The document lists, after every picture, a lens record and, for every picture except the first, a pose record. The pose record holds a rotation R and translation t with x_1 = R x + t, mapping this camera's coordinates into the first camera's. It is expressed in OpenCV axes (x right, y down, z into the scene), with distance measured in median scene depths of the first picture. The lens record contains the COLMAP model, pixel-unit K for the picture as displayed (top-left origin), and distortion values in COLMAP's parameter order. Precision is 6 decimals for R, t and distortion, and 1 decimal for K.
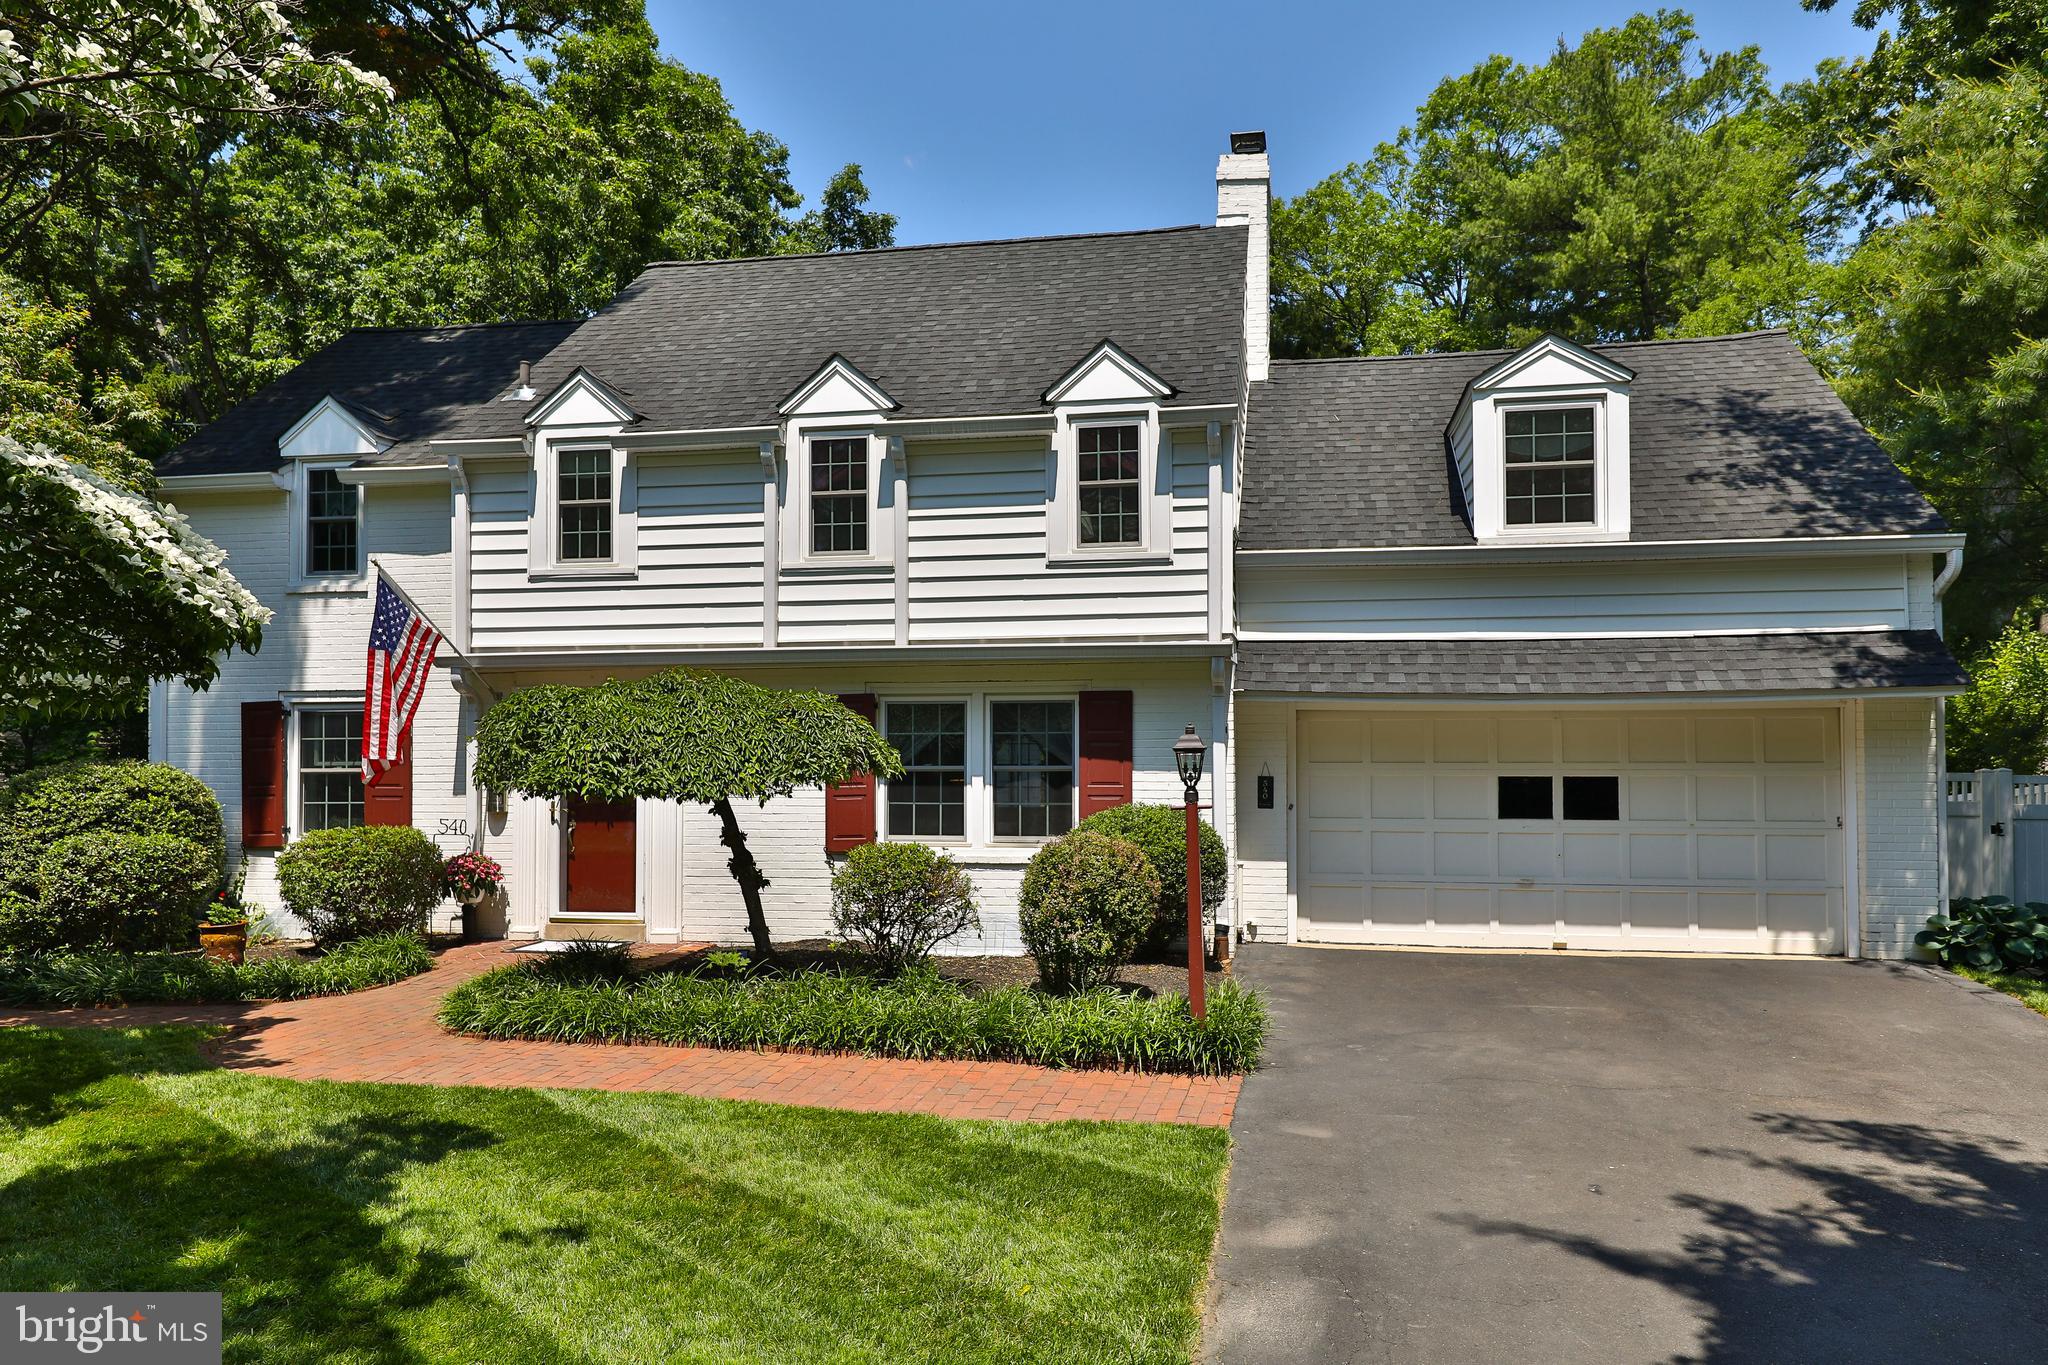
lens RADIAL K [[1177.0, 0, 1068.5], [0, 1177.0, 730.9], [0, 0, 1]] dist [0.019741, -0.005473]
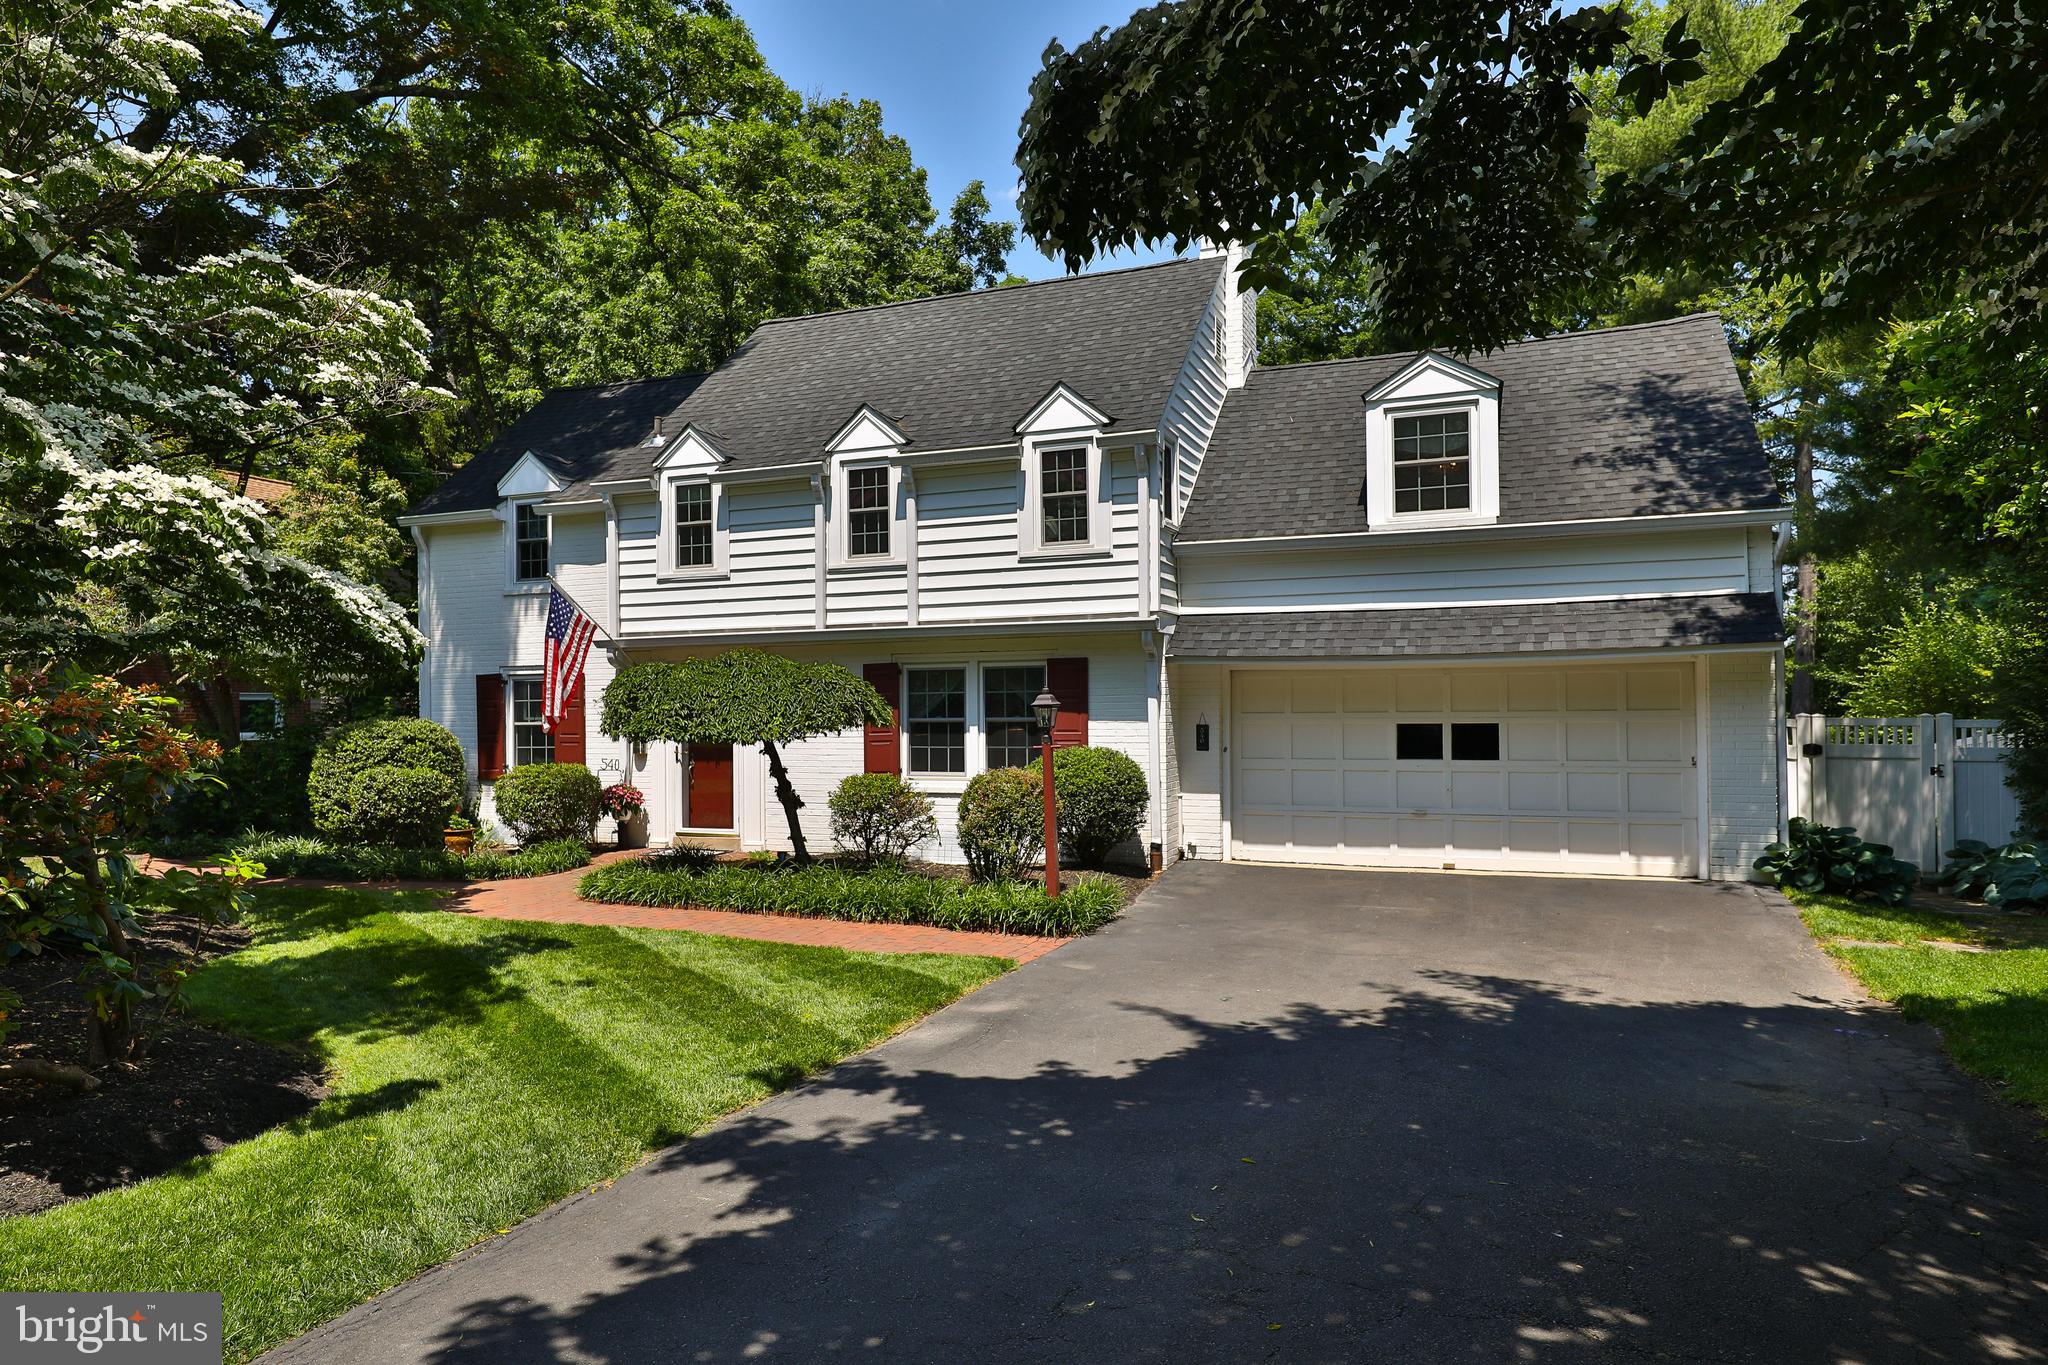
lens RADIAL K [[1177.0, 0, 1022.6], [0, 1177.0, 691.2], [0, 0, 1]] dist [0.019741, -0.005473]
pose [[0.977428, -0.011575, -0.210950, 0.251840], [0.013333, 0.999887, 0.006914, -0.007328], [0.210846, -0.009571, 0.977472, -0.248961]]
